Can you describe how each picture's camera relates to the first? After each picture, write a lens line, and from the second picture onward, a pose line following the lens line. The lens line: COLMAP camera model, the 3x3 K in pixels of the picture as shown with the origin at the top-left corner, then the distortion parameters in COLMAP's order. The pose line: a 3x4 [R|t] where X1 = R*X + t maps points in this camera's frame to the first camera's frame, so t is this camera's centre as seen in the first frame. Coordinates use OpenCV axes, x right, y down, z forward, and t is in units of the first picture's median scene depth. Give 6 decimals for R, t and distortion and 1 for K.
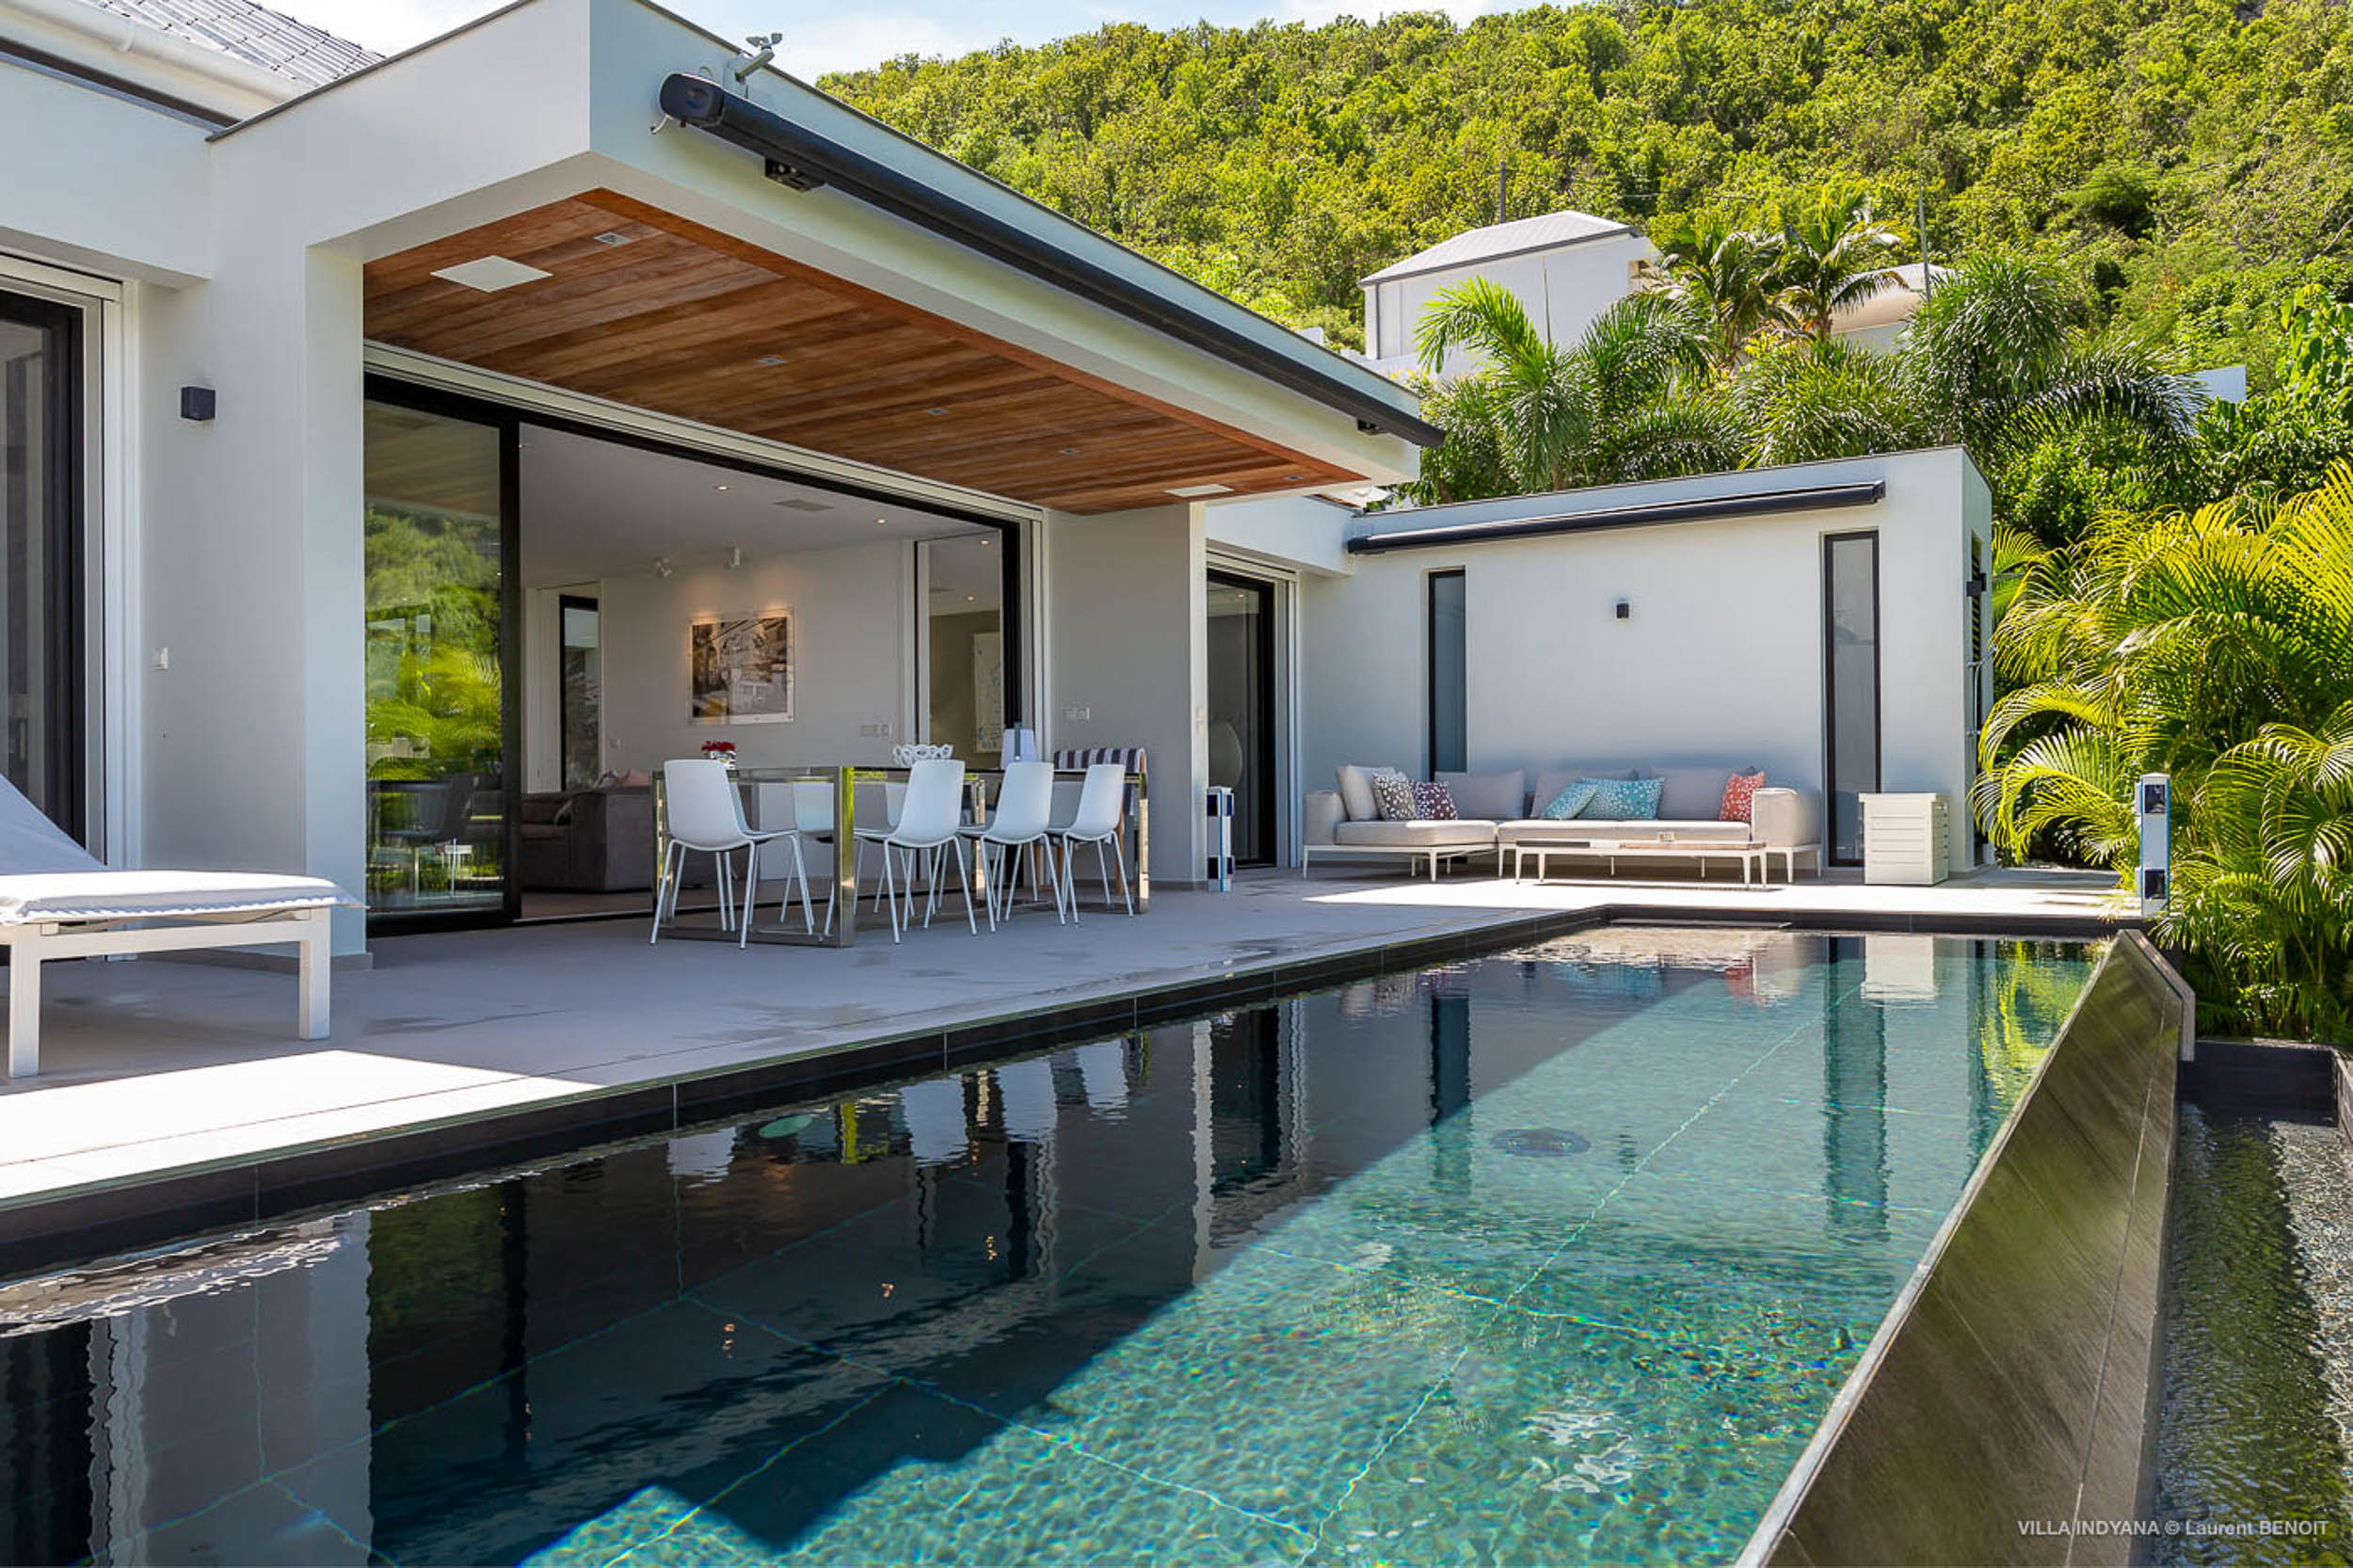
lens RADIAL K [[1684.1, 0, 1172.6], [0, 1684.1, 813.2], [0, 0, 1]] dist [-0.008146, -0.001537]
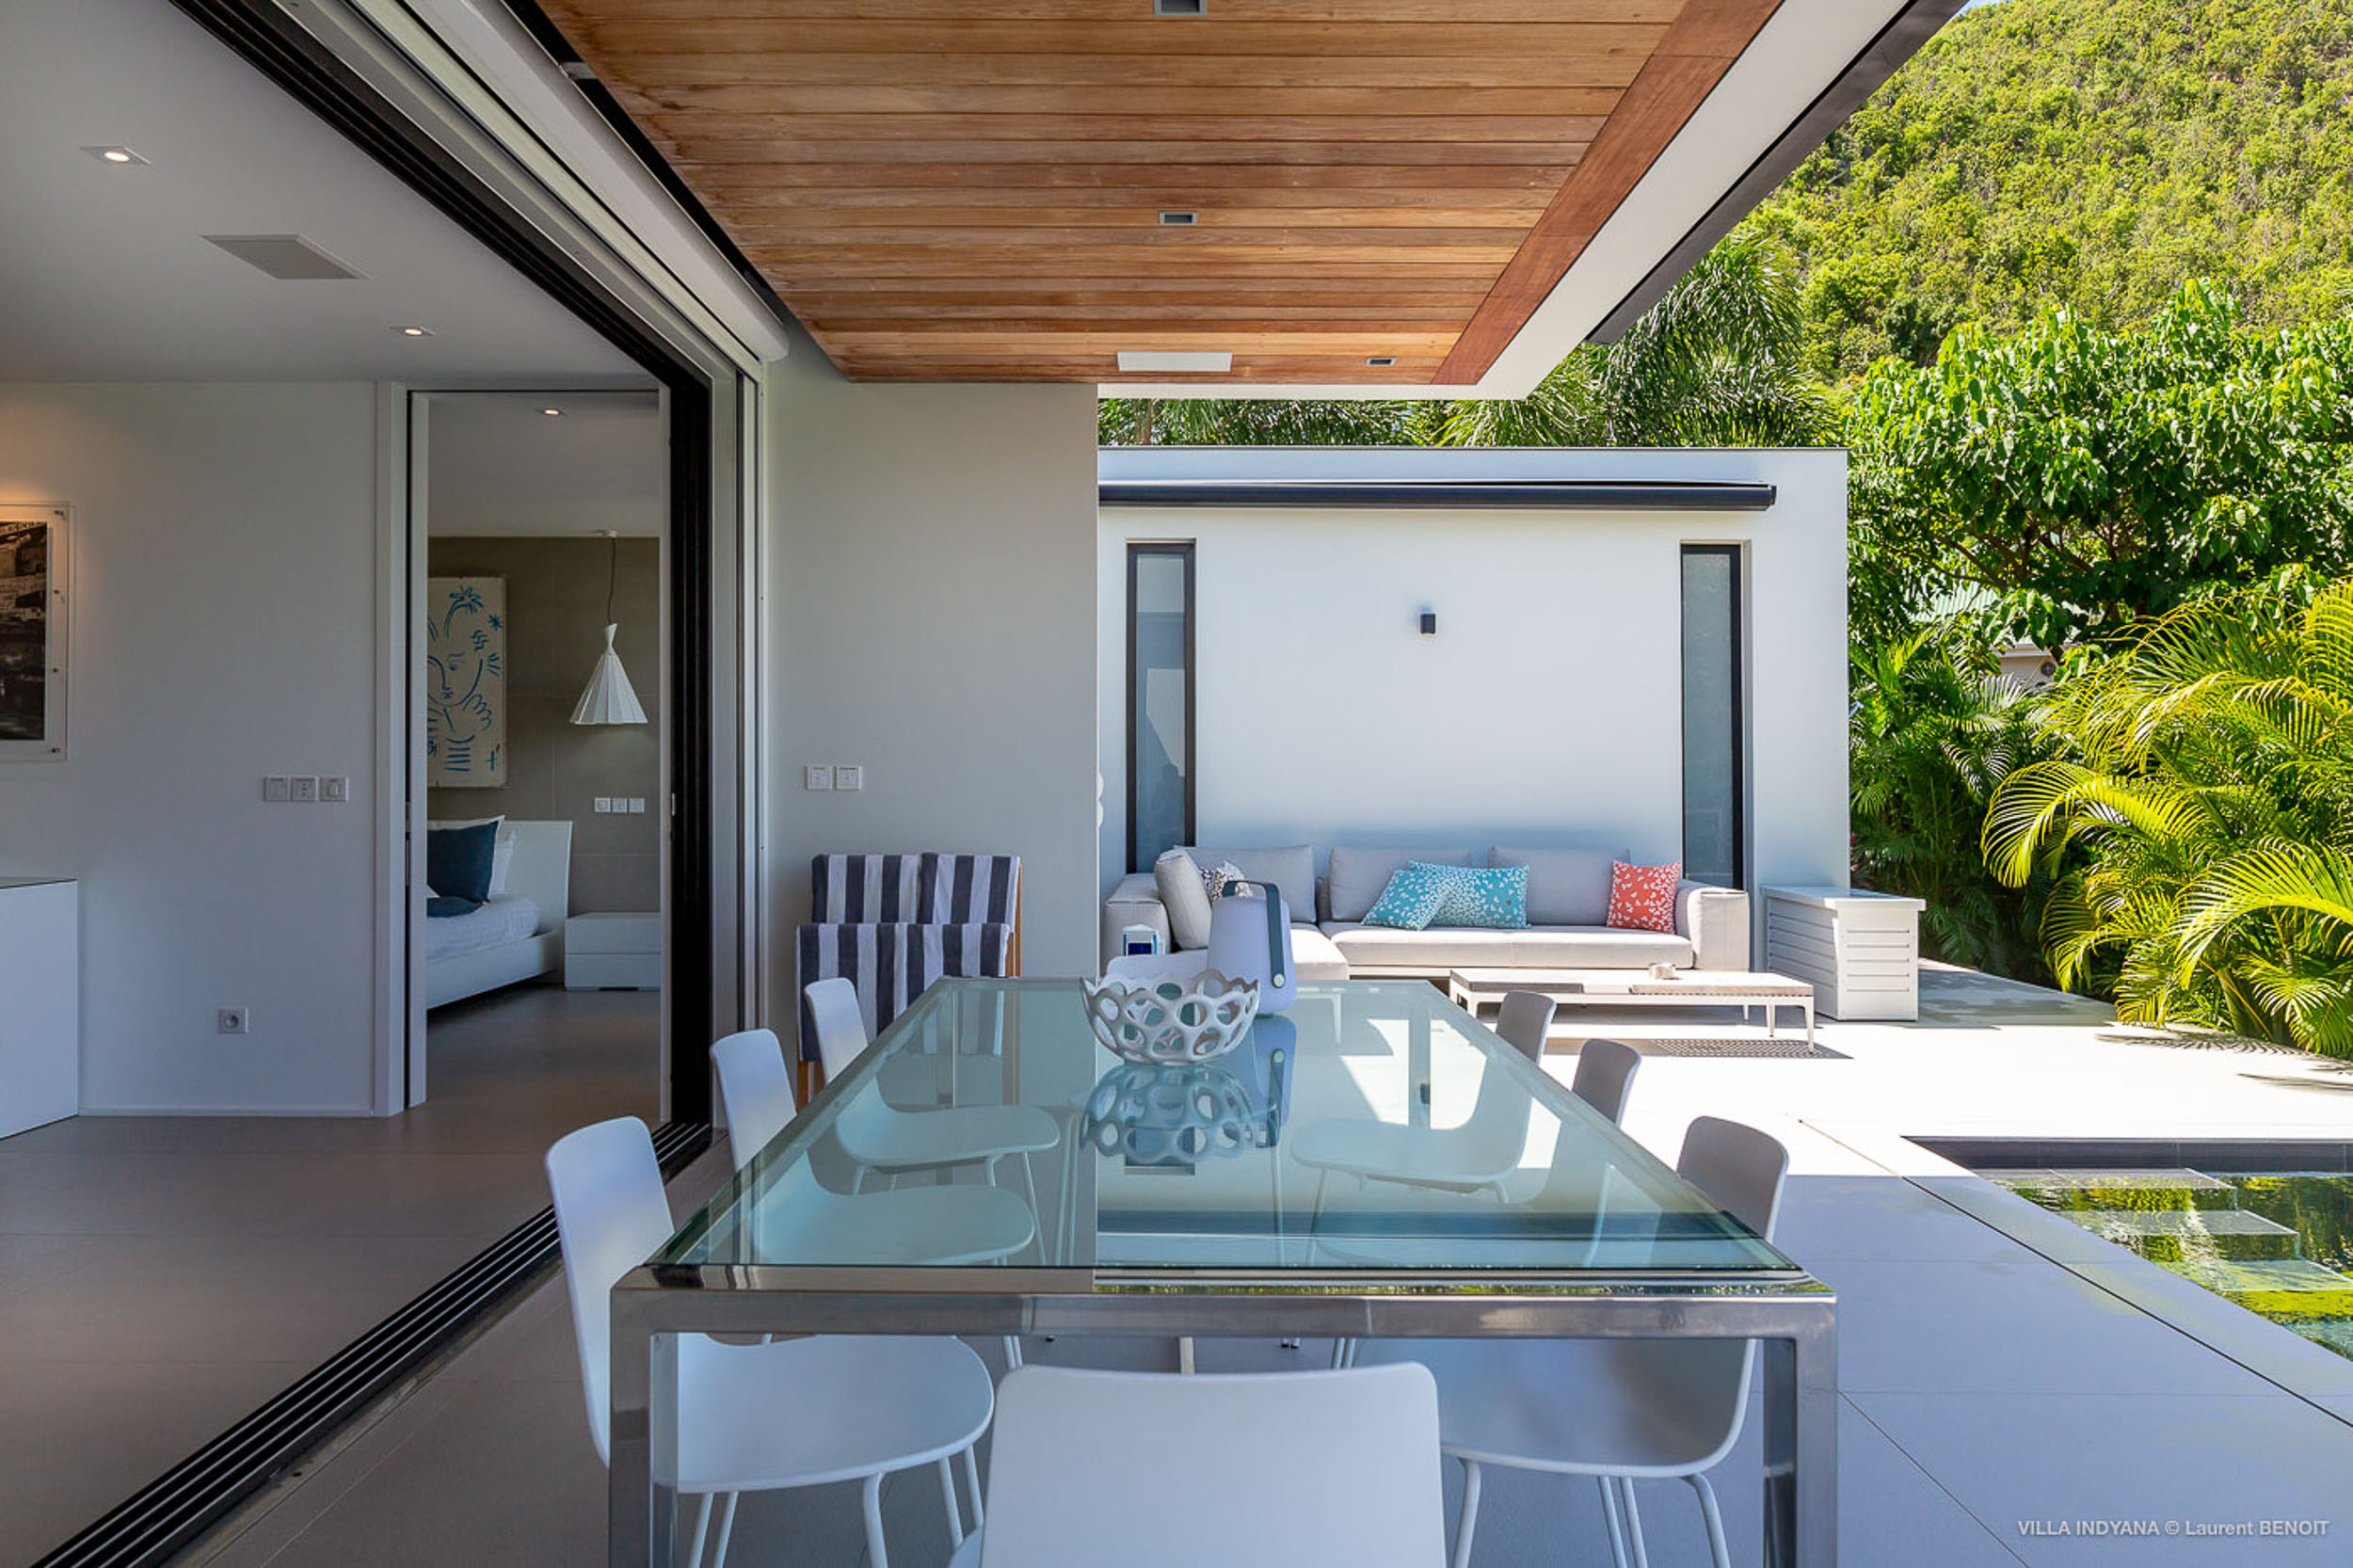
lens RADIAL K [[1684.1, 0, 1172.6], [0, 1684.1, 813.2], [0, 0, 1]] dist [-0.008146, -0.001537]
pose [[0.850643, 0.005026, 0.525719, -0.210506], [-0.011330, 0.999897, 0.008774, -0.047870], [-0.525621, -0.013420, 0.850613, 0.472244]]
